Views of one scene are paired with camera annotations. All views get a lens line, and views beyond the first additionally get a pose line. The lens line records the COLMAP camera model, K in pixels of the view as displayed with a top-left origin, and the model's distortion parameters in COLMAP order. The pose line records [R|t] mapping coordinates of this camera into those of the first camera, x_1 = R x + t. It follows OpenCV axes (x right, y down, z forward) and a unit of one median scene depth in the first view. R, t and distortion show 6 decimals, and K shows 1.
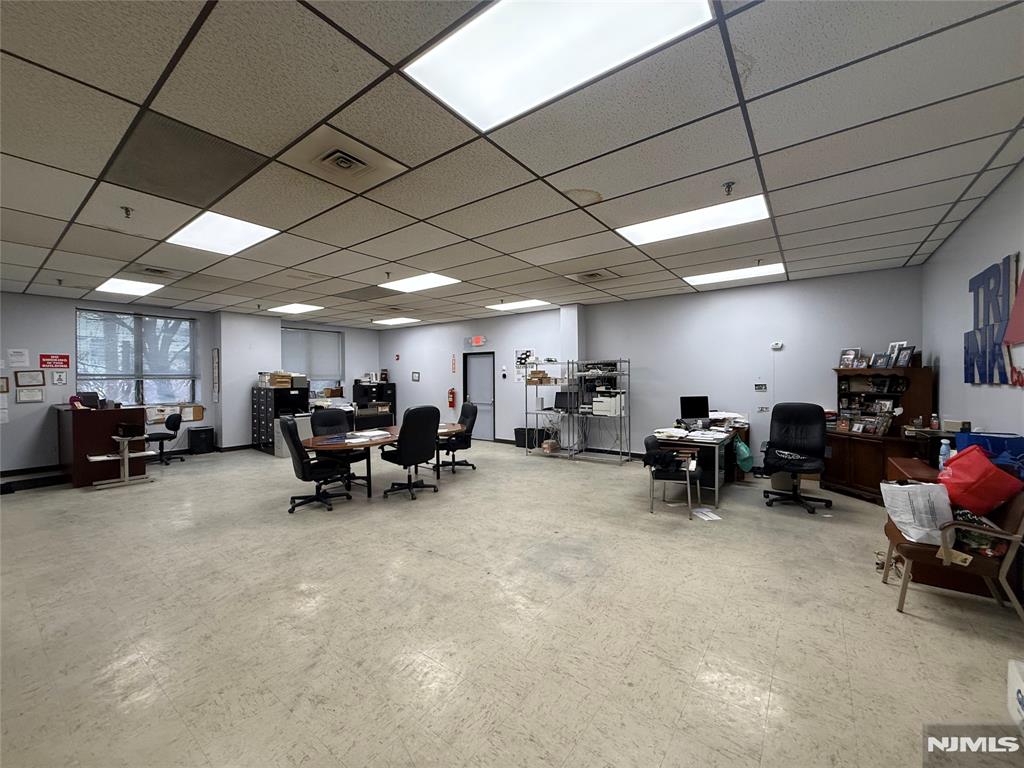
lens RADIAL K [[407.6, 0, 510.0], [0, 407.6, 382.6], [0, 0, 1]] dist [-0.000832, 0.000590]
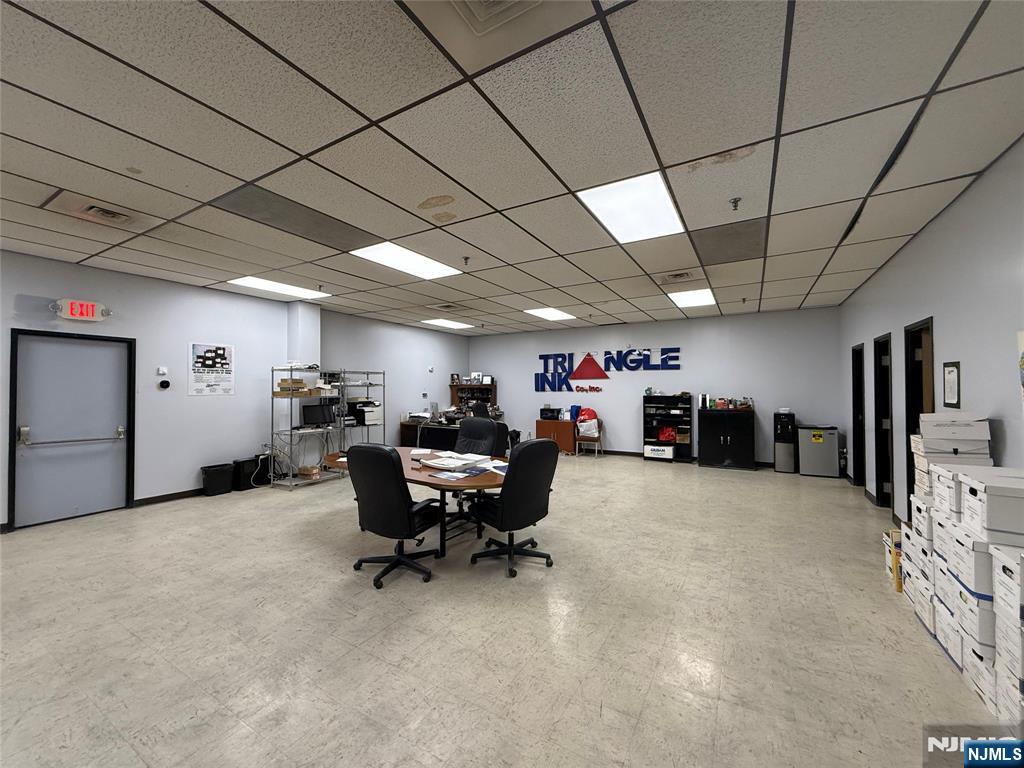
lens RADIAL K [[407.6, 0, 510.0], [0, 407.6, 382.6], [0, 0, 1]] dist [-0.000832, 0.000590]
pose [[-0.107517, 0.022235, 0.993955, -1.331286], [0.013436, 0.999691, -0.020910, -0.000686], [-0.994112, 0.011107, -0.107782, 1.196179]]
